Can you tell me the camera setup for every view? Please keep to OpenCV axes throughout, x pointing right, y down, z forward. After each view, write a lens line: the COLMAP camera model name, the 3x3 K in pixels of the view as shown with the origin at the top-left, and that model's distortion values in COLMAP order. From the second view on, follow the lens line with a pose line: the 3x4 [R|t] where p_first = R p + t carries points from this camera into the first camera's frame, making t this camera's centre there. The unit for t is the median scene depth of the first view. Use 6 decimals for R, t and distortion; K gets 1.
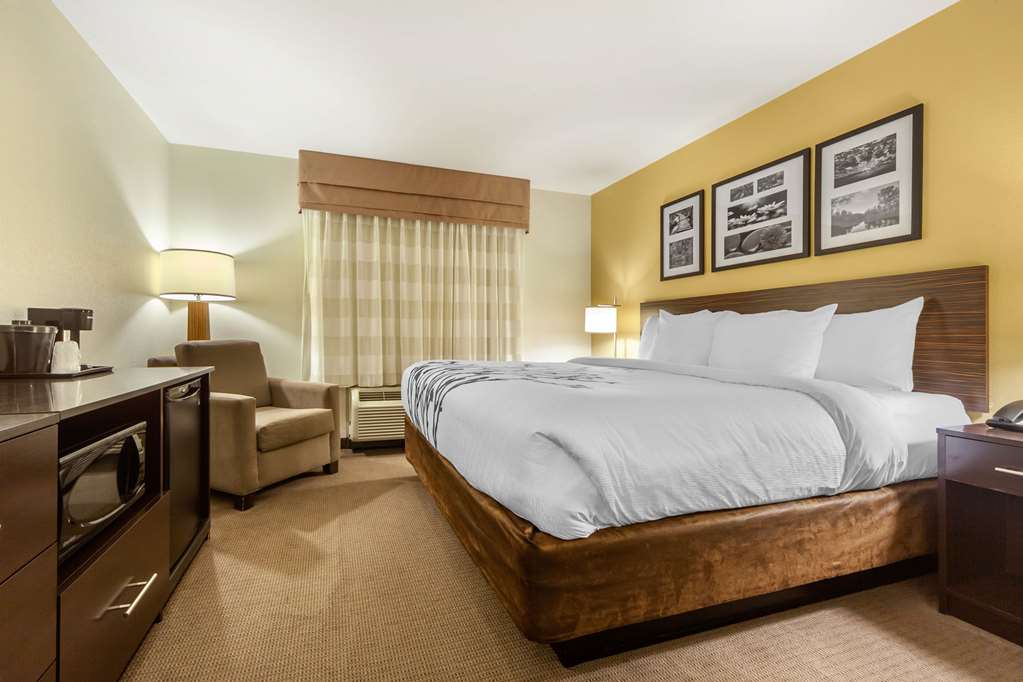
lens RADIAL K [[398.0, 0, 437.3], [0, 398.0, 332.0], [0, 0, 1]] dist [0.005440, 0.000294]
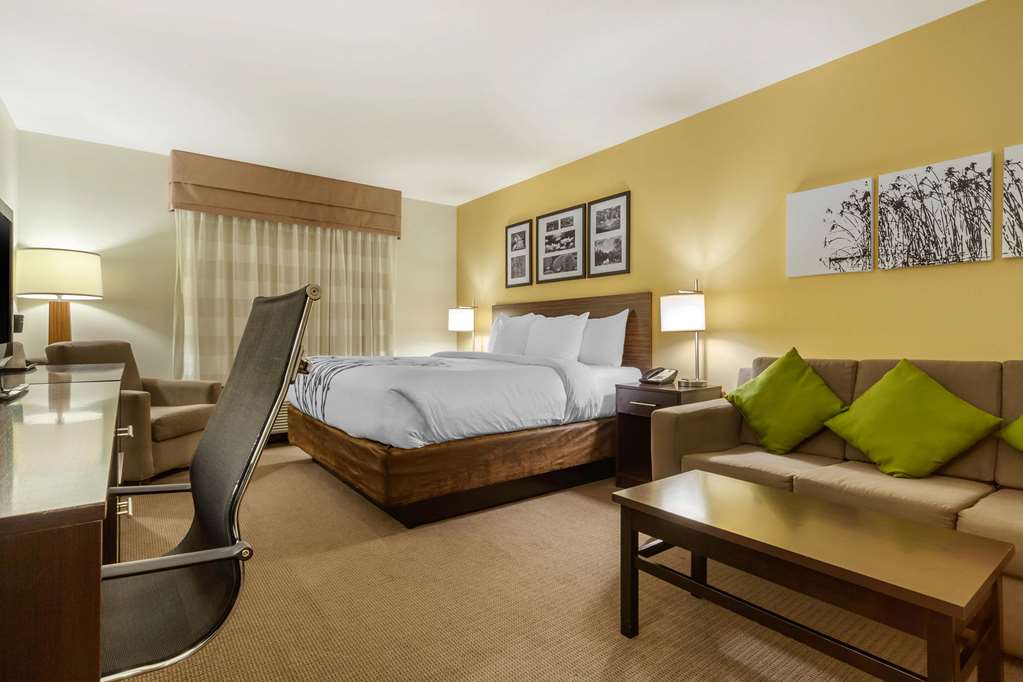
lens RADIAL K [[502.6, 0, 450.4], [0, 502.6, 316.9], [0, 0, 1]] dist [0.015825, -0.000111]
pose [[0.955428, 0.002081, 0.295218, -0.059639], [0.004377, 0.999765, -0.021211, -0.008468], [-0.295193, 0.021558, 0.955195, -0.456935]]
